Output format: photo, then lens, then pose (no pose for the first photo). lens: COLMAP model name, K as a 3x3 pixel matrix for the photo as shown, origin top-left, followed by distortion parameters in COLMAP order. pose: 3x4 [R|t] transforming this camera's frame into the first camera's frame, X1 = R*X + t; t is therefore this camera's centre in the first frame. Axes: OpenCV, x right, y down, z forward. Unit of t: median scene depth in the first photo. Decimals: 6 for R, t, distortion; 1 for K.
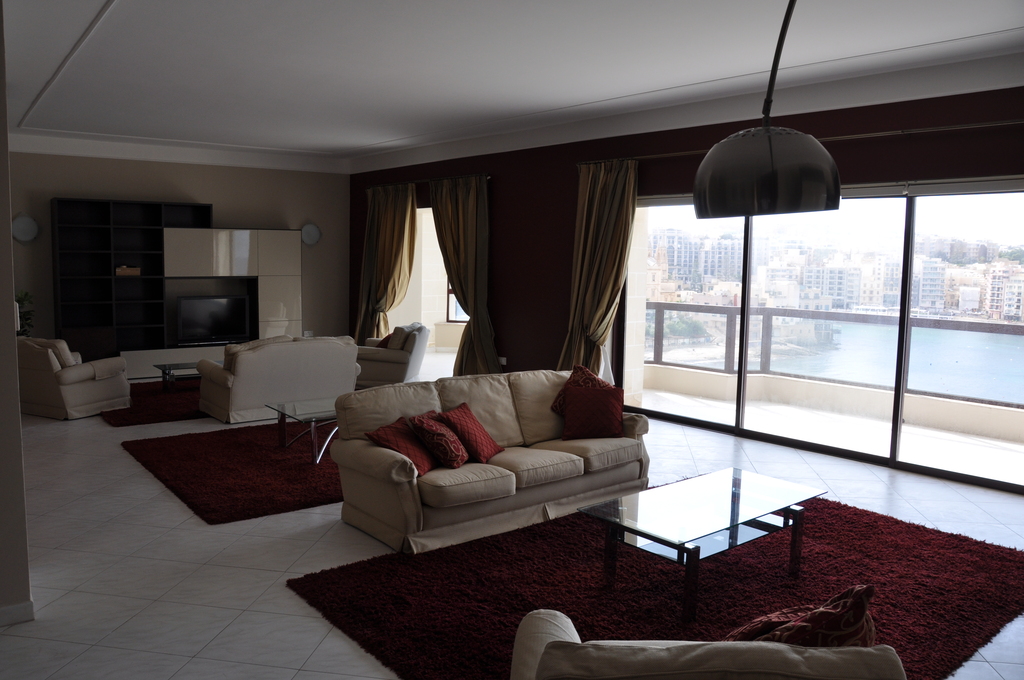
lens RADIAL K [[818.3, 0, 512.0], [0, 818.3, 340.0], [0, 0, 1]] dist [-0.047488, -0.000657]
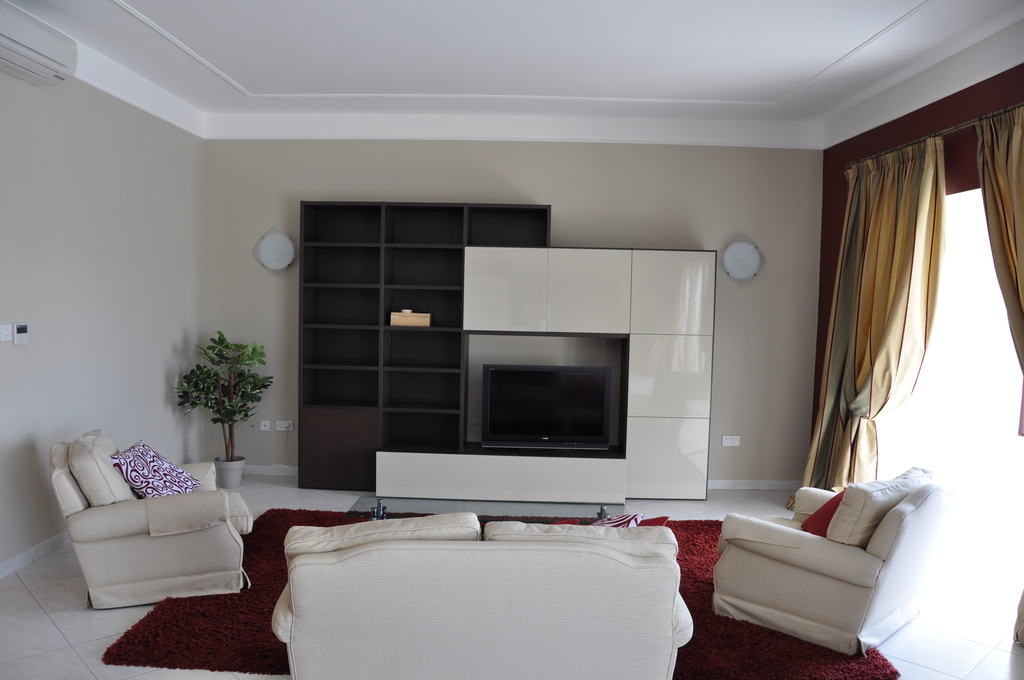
lens RADIAL K [[795.4, 0, 512.0], [0, 795.4, 340.0], [0, 0, 1]] dist [-0.154823, 0.110603]
pose [[0.773990, 0.042288, -0.631784, -0.036338], [-0.078829, 0.996440, -0.029877, -0.054734], [0.628272, 0.072928, 0.774568, 0.560409]]
